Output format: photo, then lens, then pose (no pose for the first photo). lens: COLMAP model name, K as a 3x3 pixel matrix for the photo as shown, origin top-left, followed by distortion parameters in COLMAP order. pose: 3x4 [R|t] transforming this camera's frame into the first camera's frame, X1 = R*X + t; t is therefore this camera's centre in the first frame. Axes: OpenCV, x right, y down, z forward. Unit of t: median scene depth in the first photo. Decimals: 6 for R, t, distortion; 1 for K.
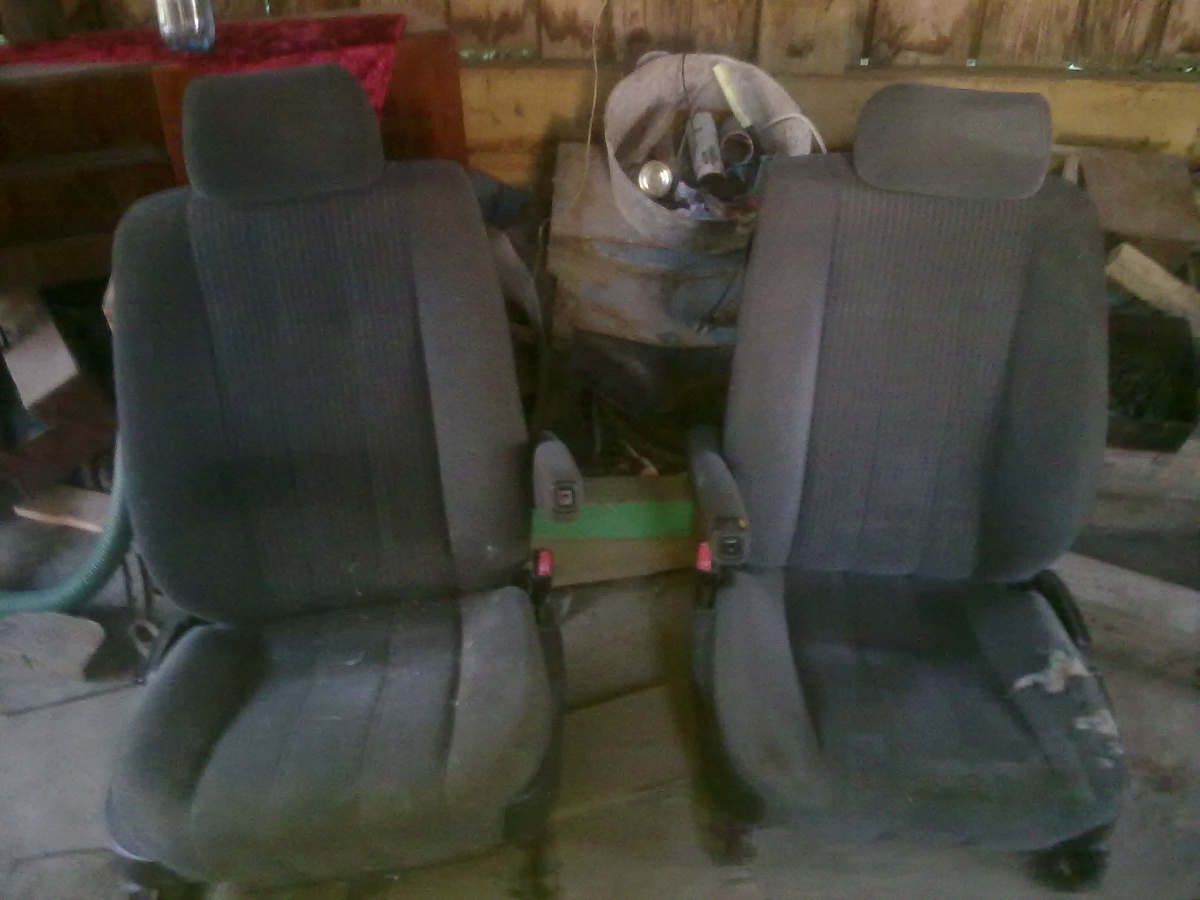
lens RADIAL K [[1241.8, 0, 570.0], [0, 1241.8, 415.6], [0, 0, 1]] dist [0.013333, -0.015175]
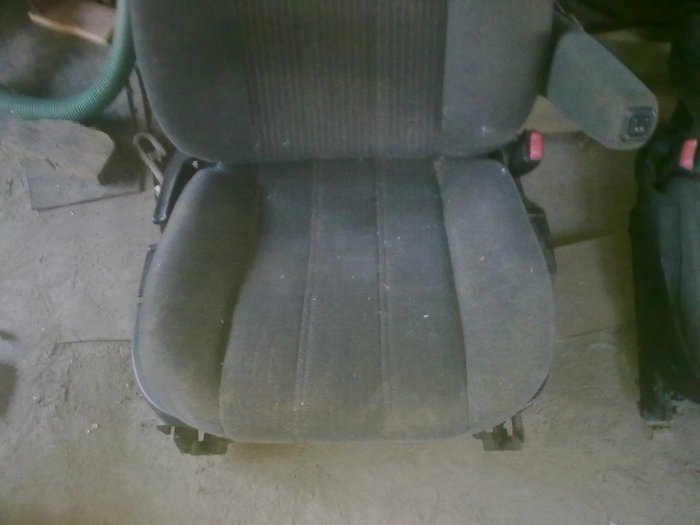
lens RADIAL K [[724.4, 0, 332.5], [0, 724.4, 242.4], [0, 0, 1]] dist [0.013333, -0.015175]
pose [[0.994975, 0.096877, -0.025272, -0.135408], [-0.077808, 0.907062, 0.413744, -0.038317], [0.063006, -0.409699, 0.910042, 0.334190]]
